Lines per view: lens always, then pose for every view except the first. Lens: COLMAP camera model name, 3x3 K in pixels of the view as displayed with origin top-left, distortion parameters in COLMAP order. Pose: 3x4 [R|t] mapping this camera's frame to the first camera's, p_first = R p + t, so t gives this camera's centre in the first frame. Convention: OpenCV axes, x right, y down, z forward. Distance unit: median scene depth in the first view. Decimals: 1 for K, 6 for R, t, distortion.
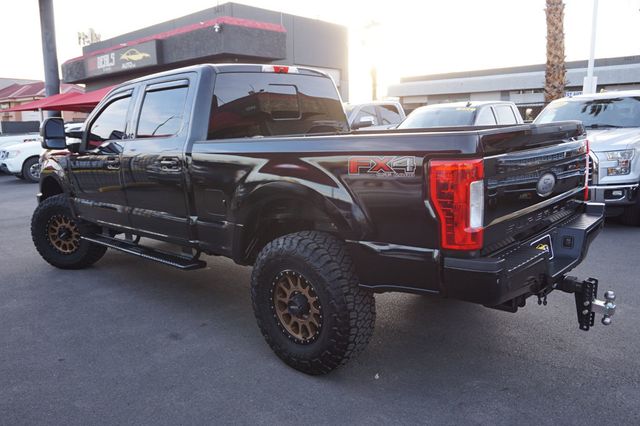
lens RADIAL K [[503.9, 0, 320.0], [0, 503.9, 213.0], [0, 0, 1]] dist [-0.033254, 0.000003]
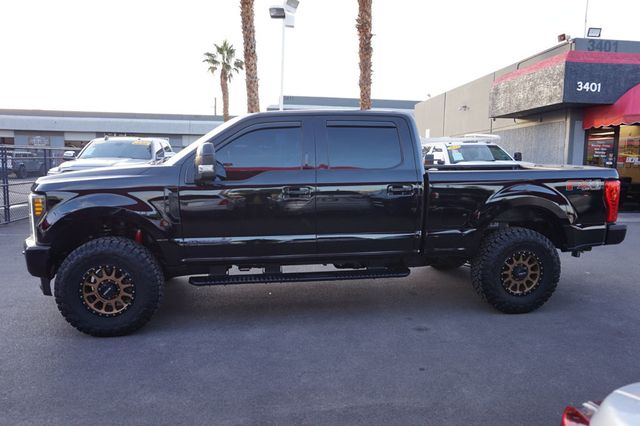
lens RADIAL K [[433.3, 0, 320.0], [0, 433.3, 213.0], [0, 0, 1]] dist [-0.028846, 0.006529]
pose [[0.603334, -0.054676, 0.795612, -0.830777], [0.103980, 0.994524, -0.010506, -0.033921], [-0.790681, 0.089066, 0.605715, 0.346994]]
